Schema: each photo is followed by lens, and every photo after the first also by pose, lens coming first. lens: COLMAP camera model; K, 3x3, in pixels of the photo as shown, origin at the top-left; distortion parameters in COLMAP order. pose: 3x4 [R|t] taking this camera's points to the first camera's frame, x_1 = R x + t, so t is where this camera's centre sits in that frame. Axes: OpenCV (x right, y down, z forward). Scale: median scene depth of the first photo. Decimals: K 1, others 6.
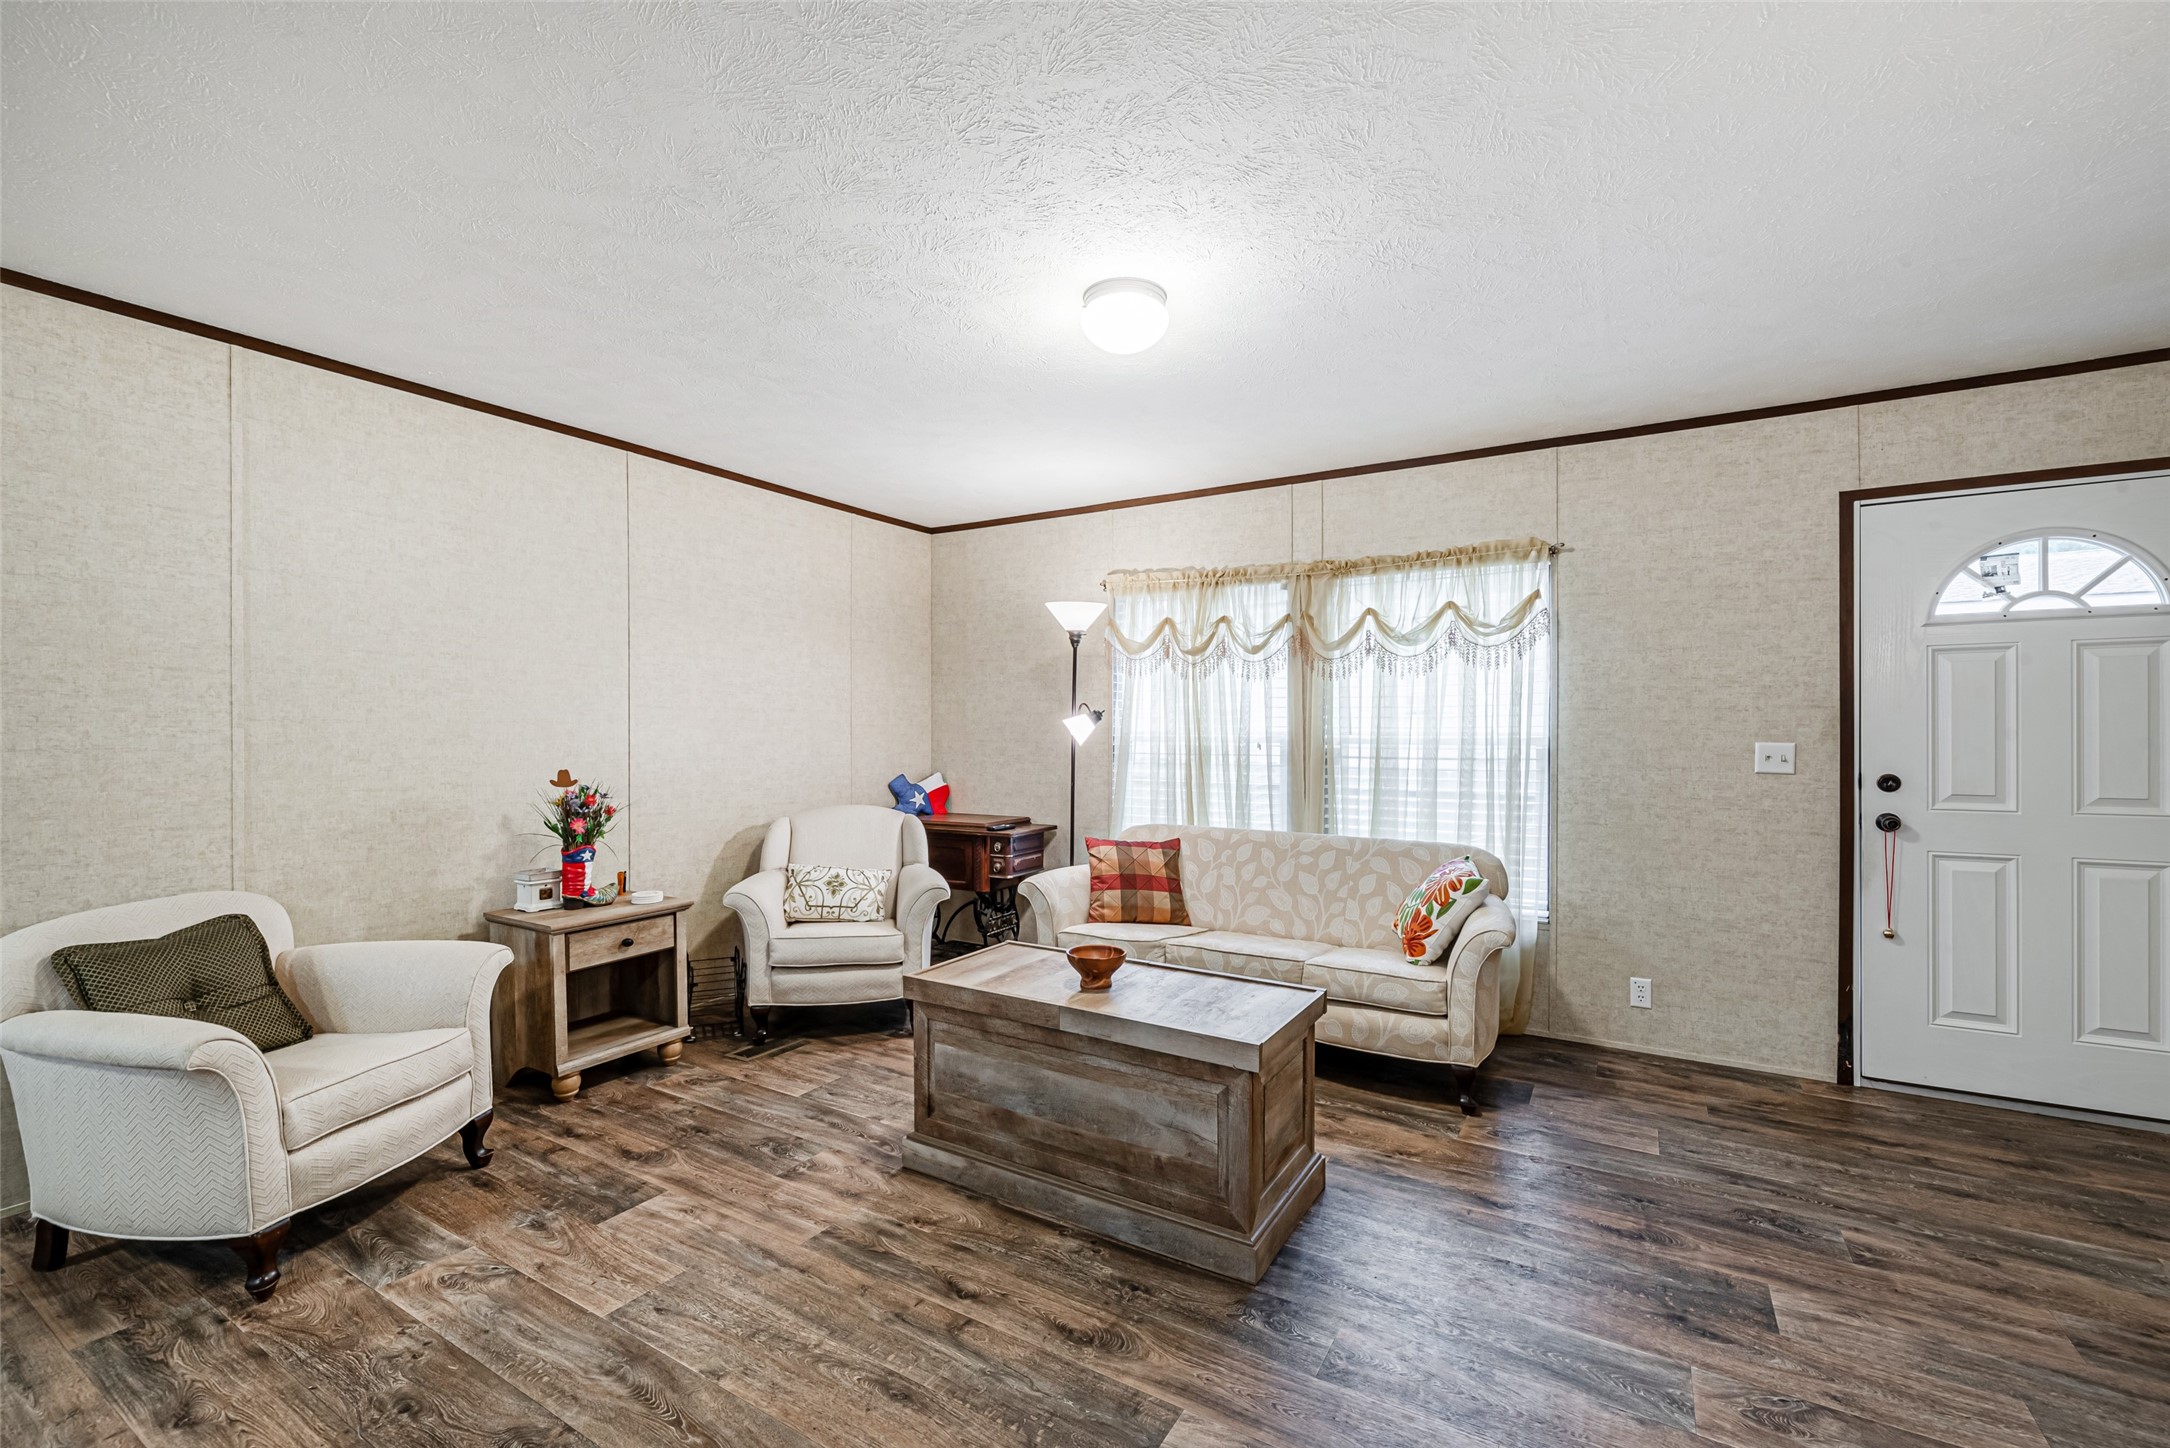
lens RADIAL K [[891.9, 0, 1071.8], [0, 891.9, 730.5], [0, 0, 1]] dist [-0.005371, -0.000753]
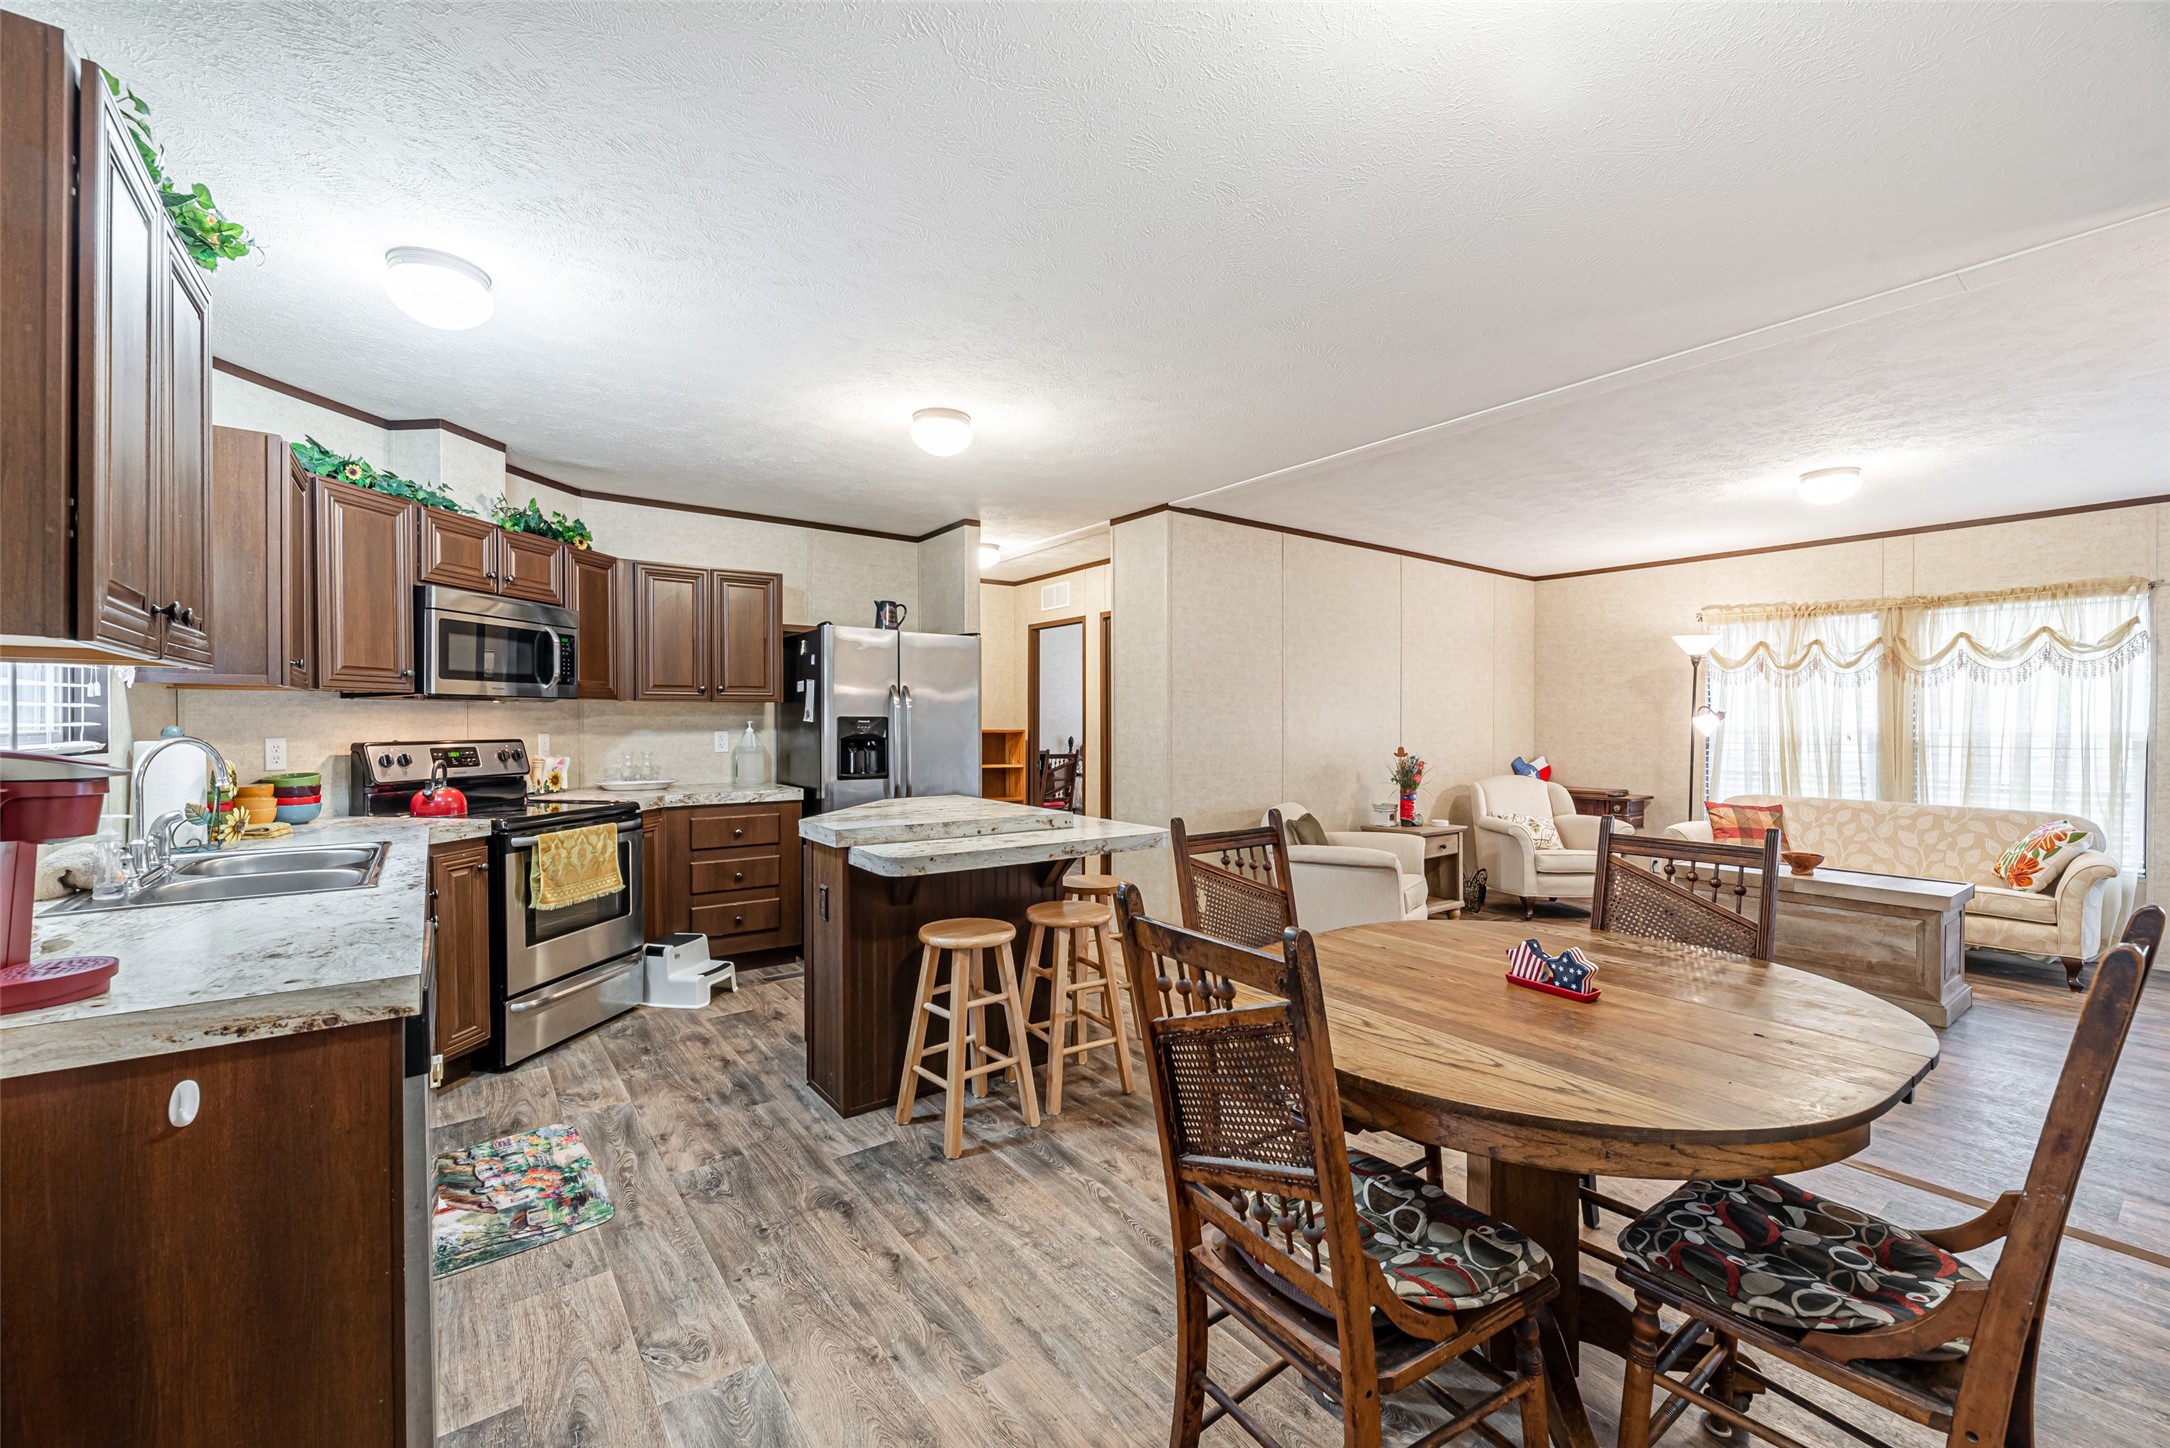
lens RADIAL K [[891.9, 0, 1084.9], [0, 891.9, 729.6], [0, 0, 1]] dist [-0.005371, -0.000753]
pose [[0.933731, 0.005138, -0.357938, -0.437361], [-0.002678, 0.999969, 0.007367, -0.002082], [0.357965, -0.005921, 0.933716, -0.735229]]
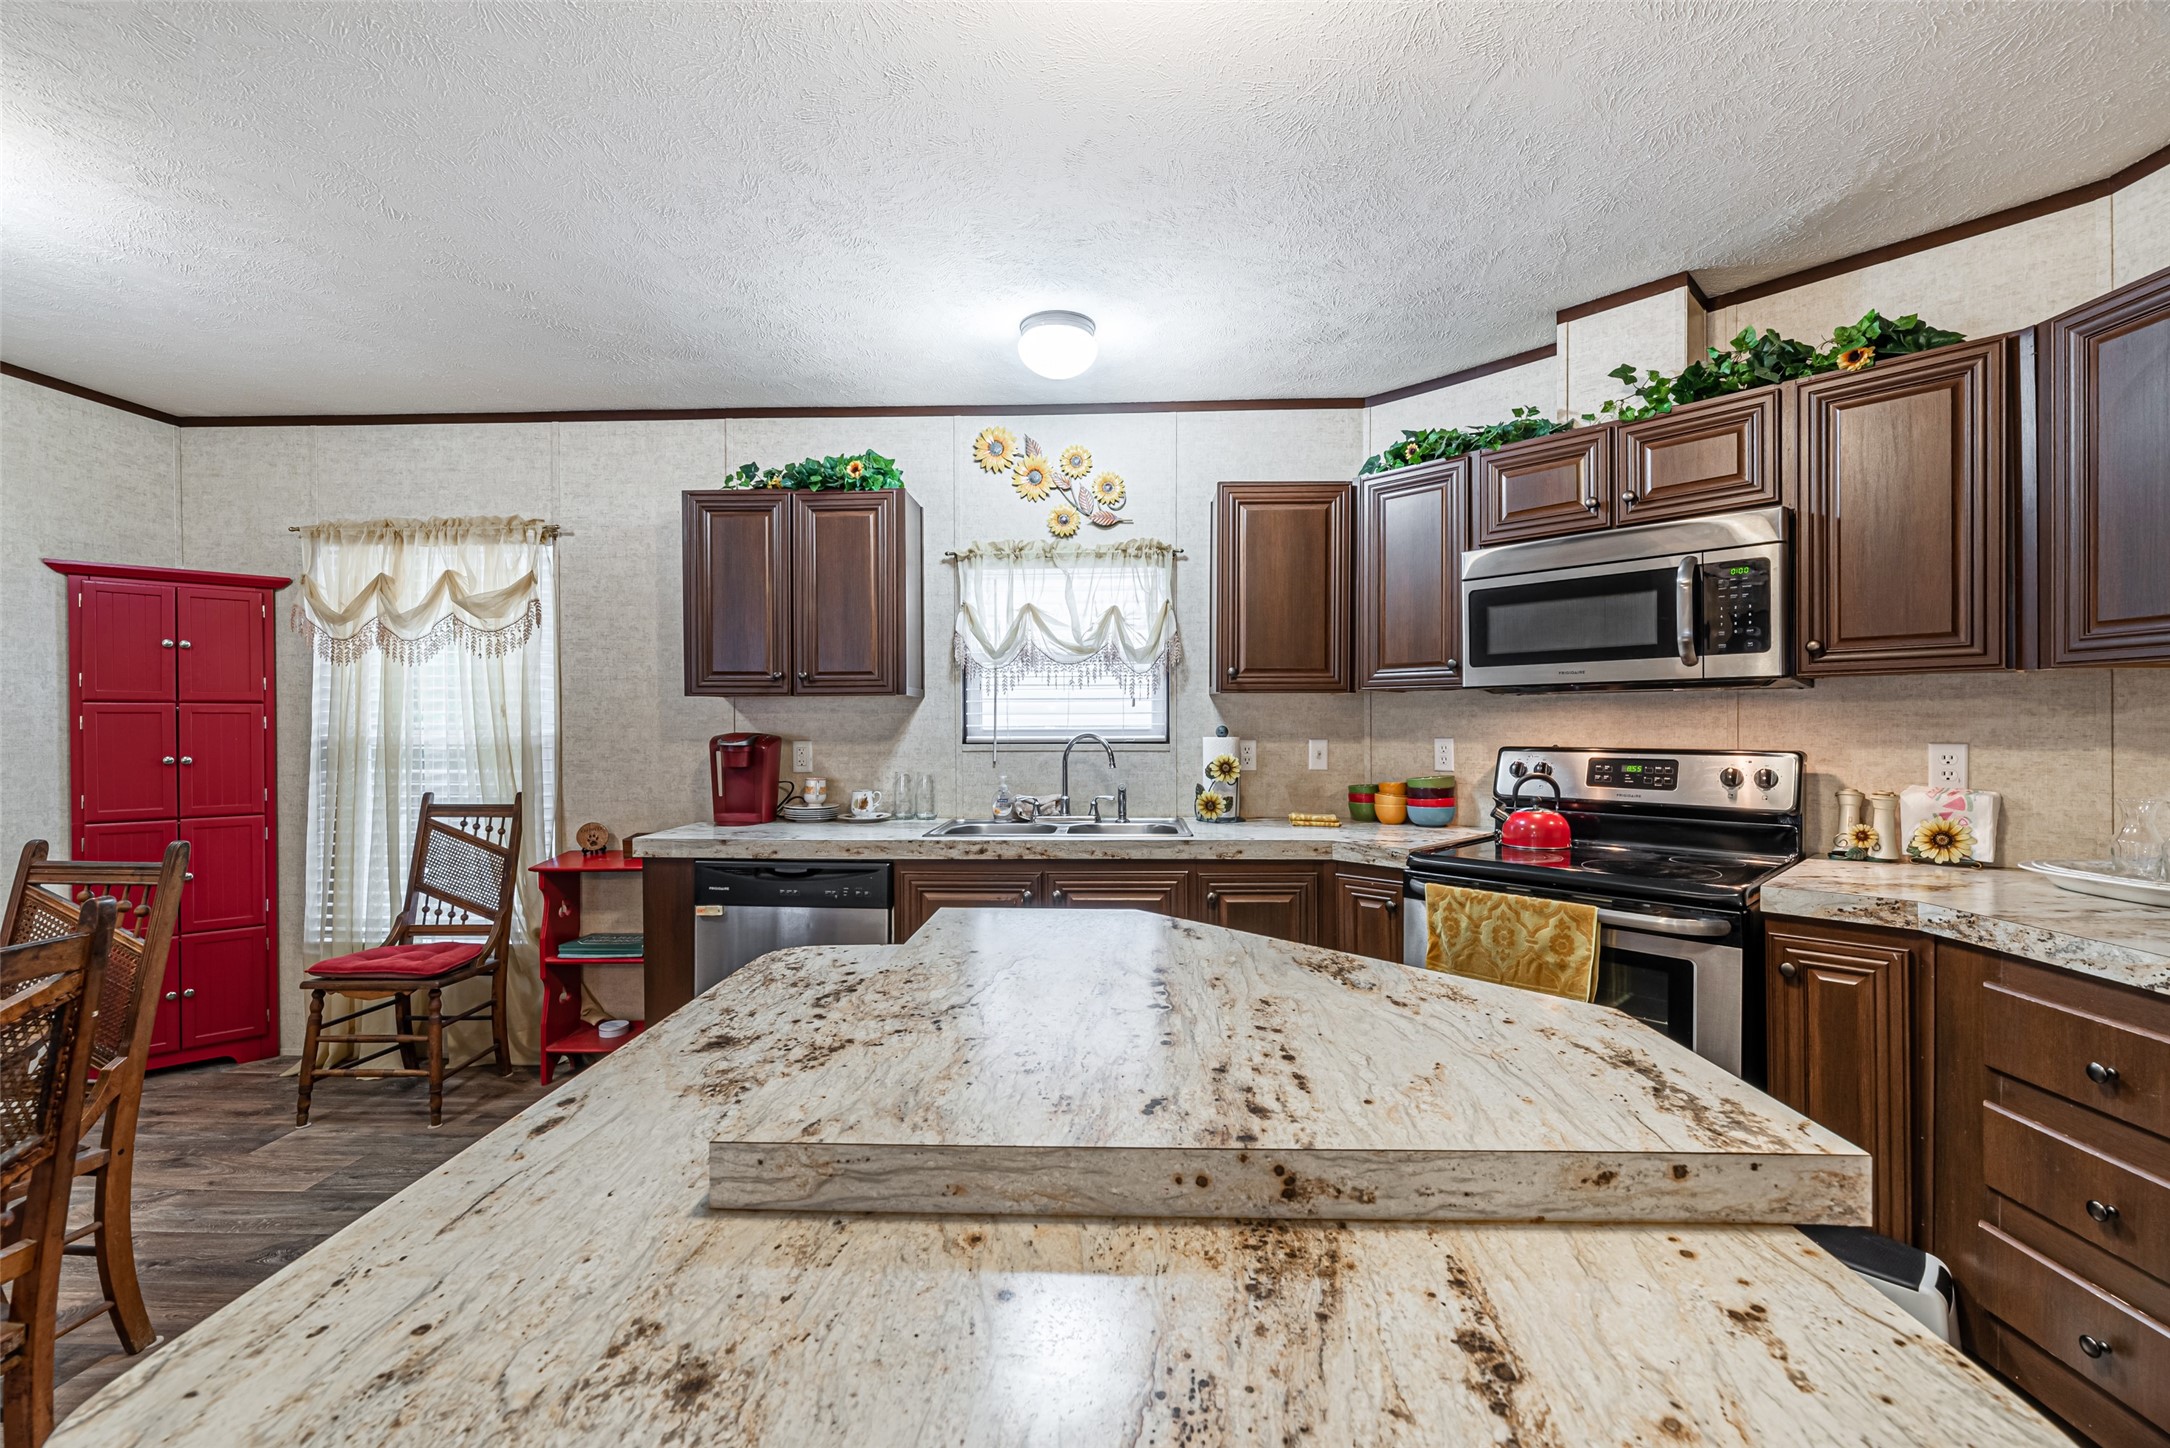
lens RADIAL K [[891.9, 0, 1084.2], [0, 891.9, 731.3], [0, 0, 1]] dist [-0.005371, -0.000753]
pose [[-0.867763, 0.007863, -0.496916, -0.742646], [0.001985, 0.999922, 0.012357, -0.003577], [0.496974, 0.009737, -0.867711, 0.305043]]
